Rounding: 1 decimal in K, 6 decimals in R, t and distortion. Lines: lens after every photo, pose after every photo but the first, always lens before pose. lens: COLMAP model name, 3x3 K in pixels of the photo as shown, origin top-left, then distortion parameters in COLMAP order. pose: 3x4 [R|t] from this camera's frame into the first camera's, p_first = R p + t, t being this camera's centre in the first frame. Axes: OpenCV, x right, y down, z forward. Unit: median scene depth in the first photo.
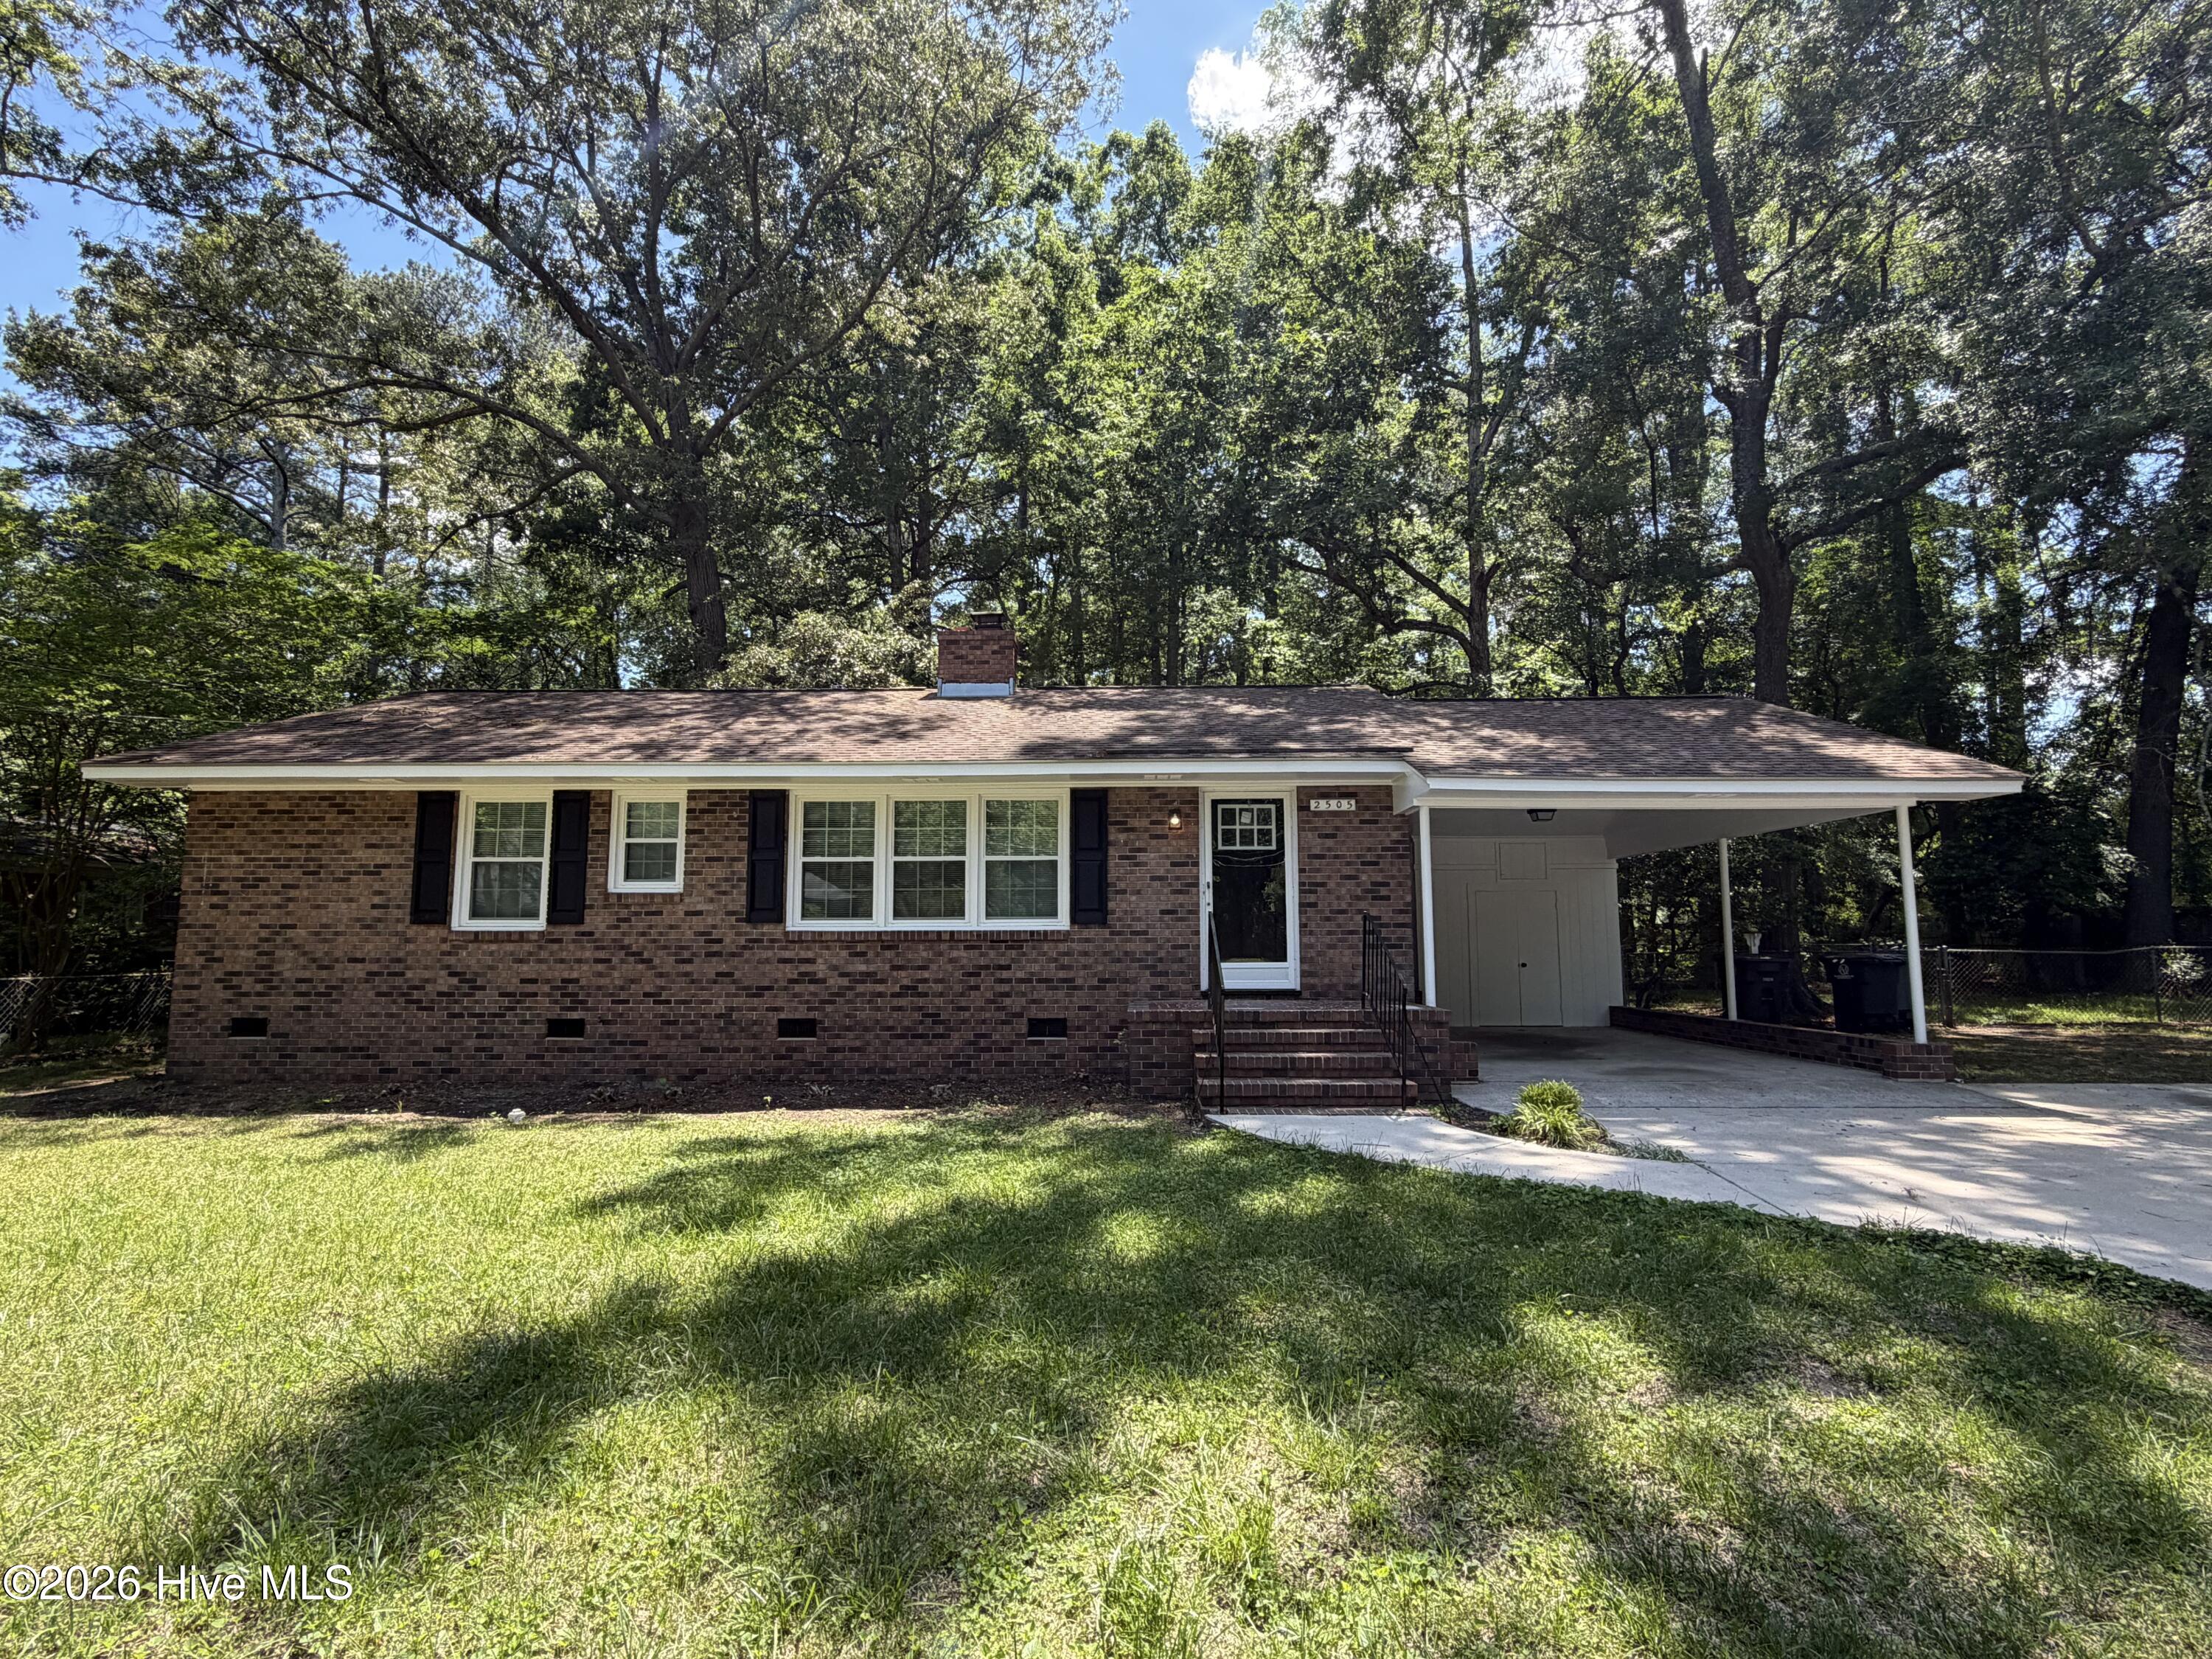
lens RADIAL K [[1098.7, 0, 1093.7], [0, 1098.7, 831.0], [0, 0, 1]] dist [0.005840, 0.000380]
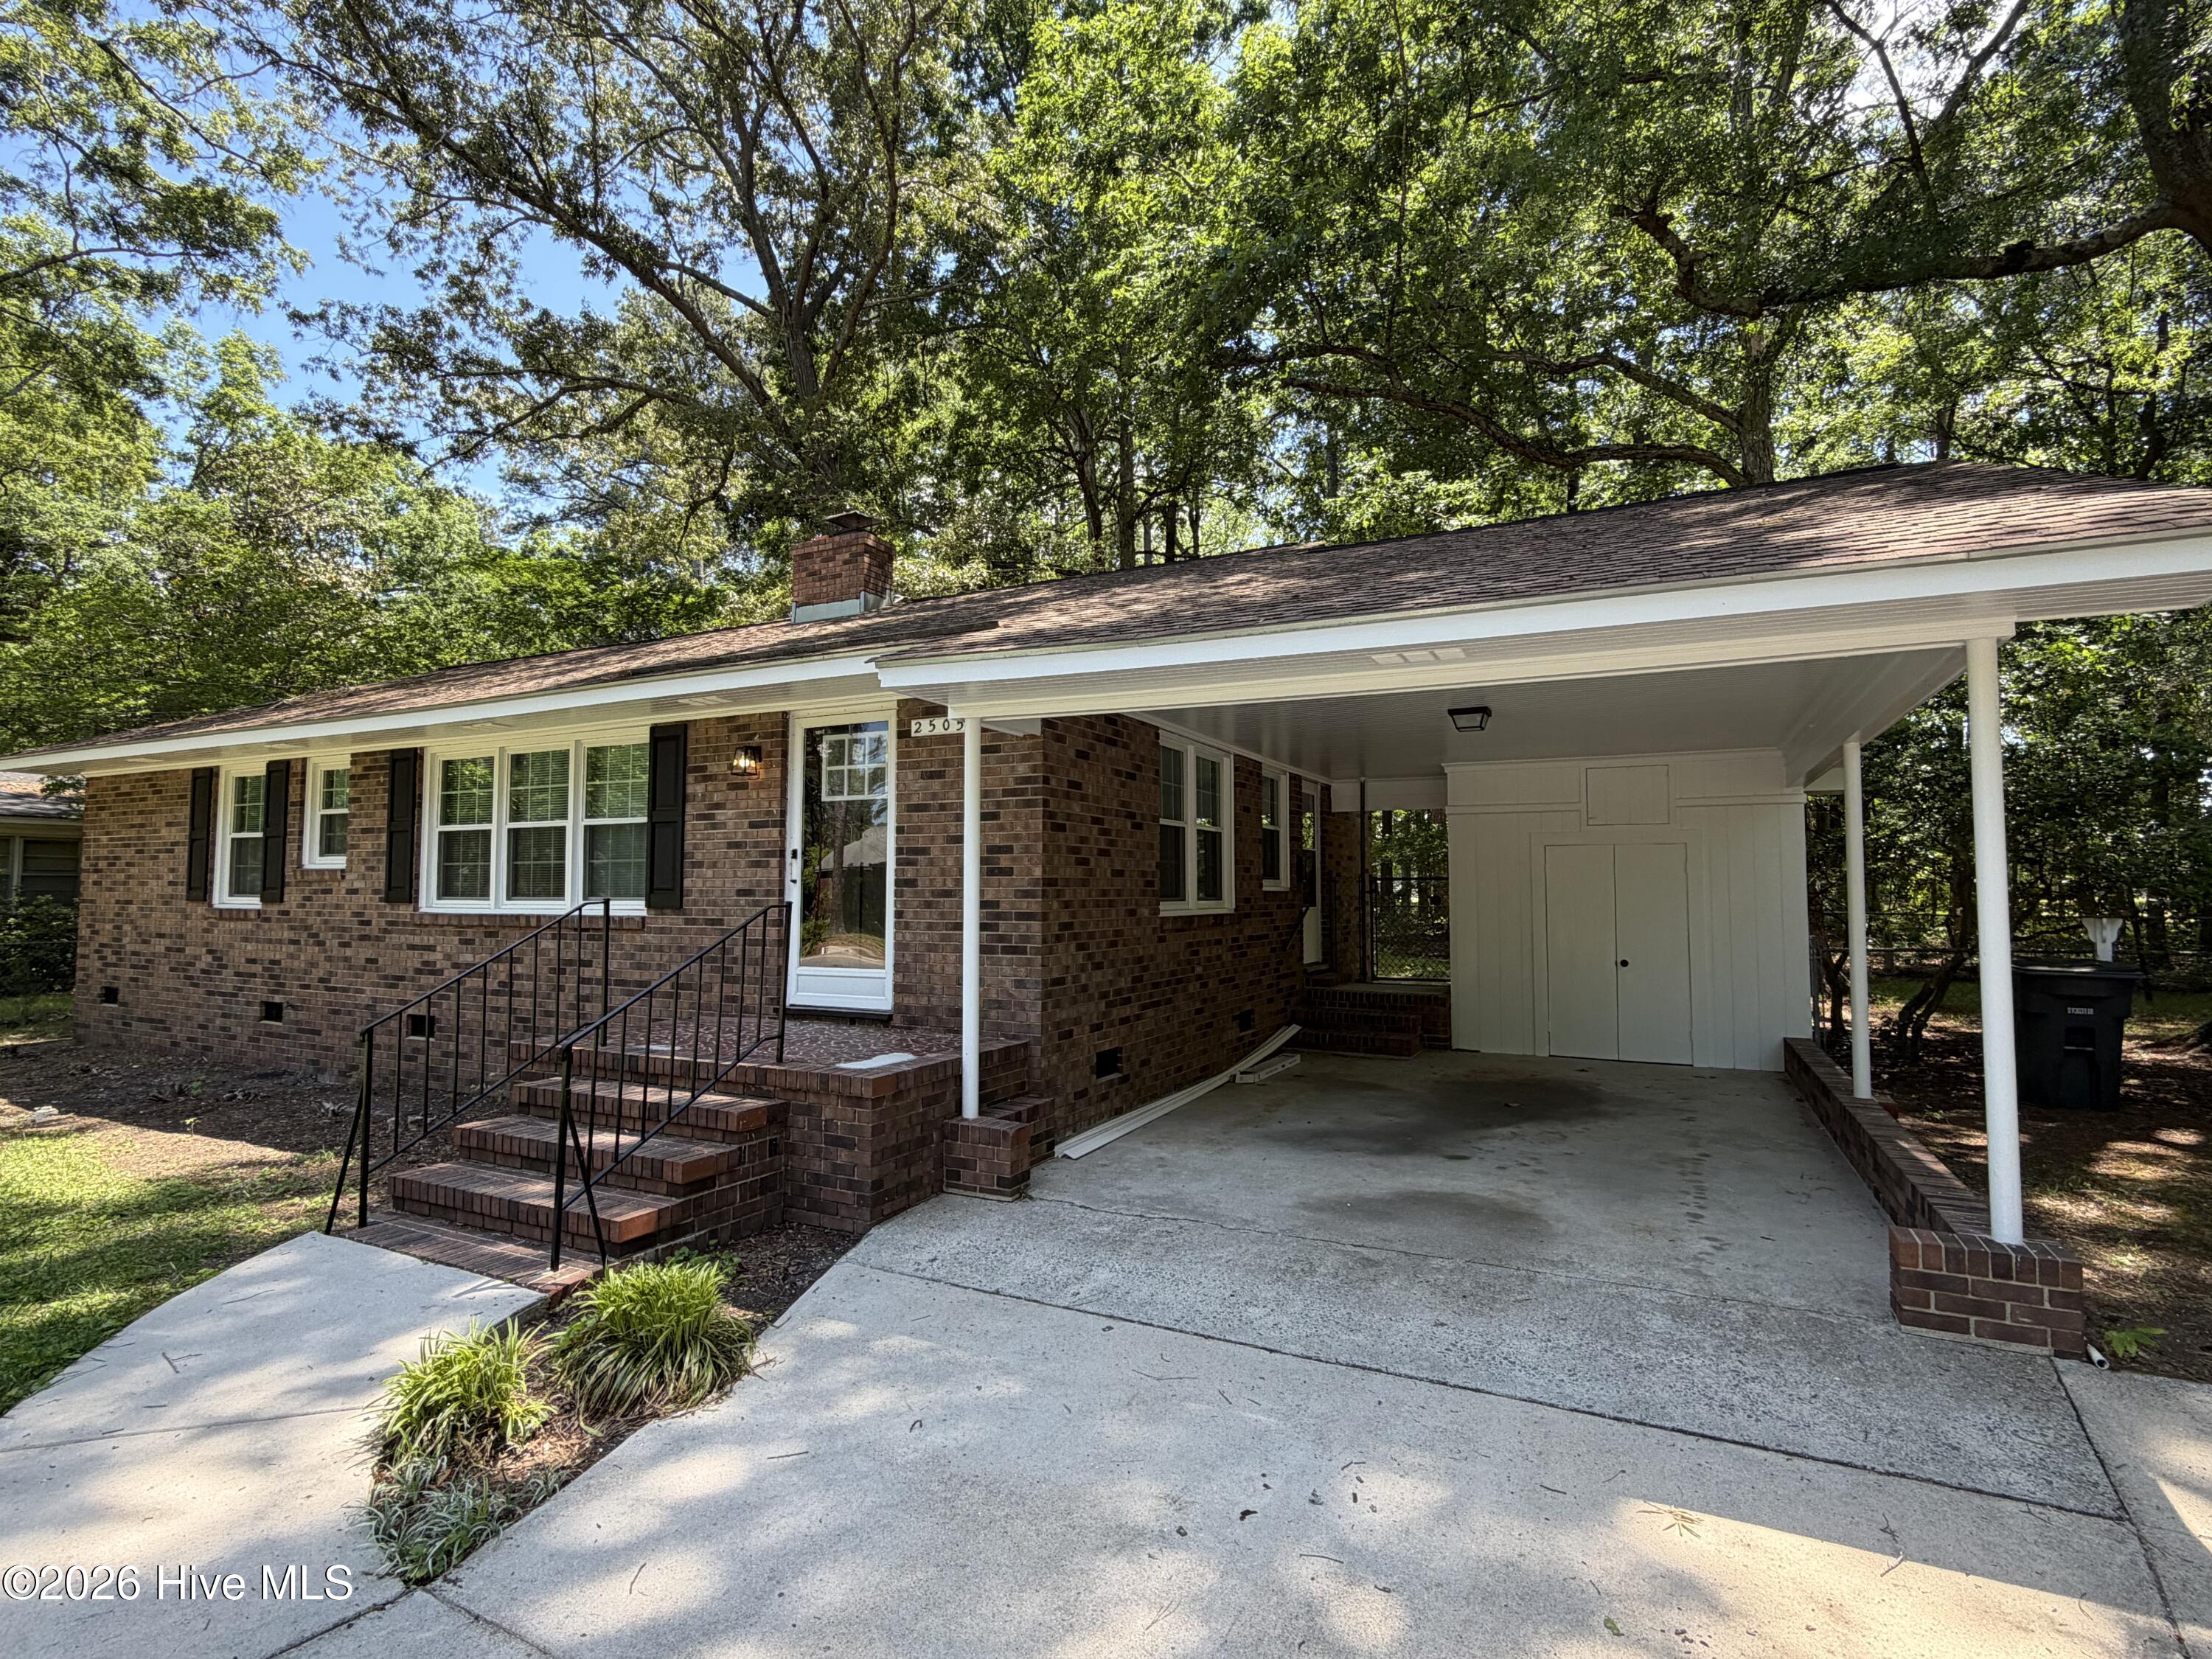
lens RADIAL K [[1098.7, 0, 1107.2], [0, 1098.7, 829.4], [0, 0, 1]] dist [0.005840, 0.000380]
pose [[0.897792, -0.020644, -0.439935, 0.581159], [0.044154, 0.998087, 0.043271, 0.012667], [0.438200, -0.058273, 0.896986, 0.467441]]
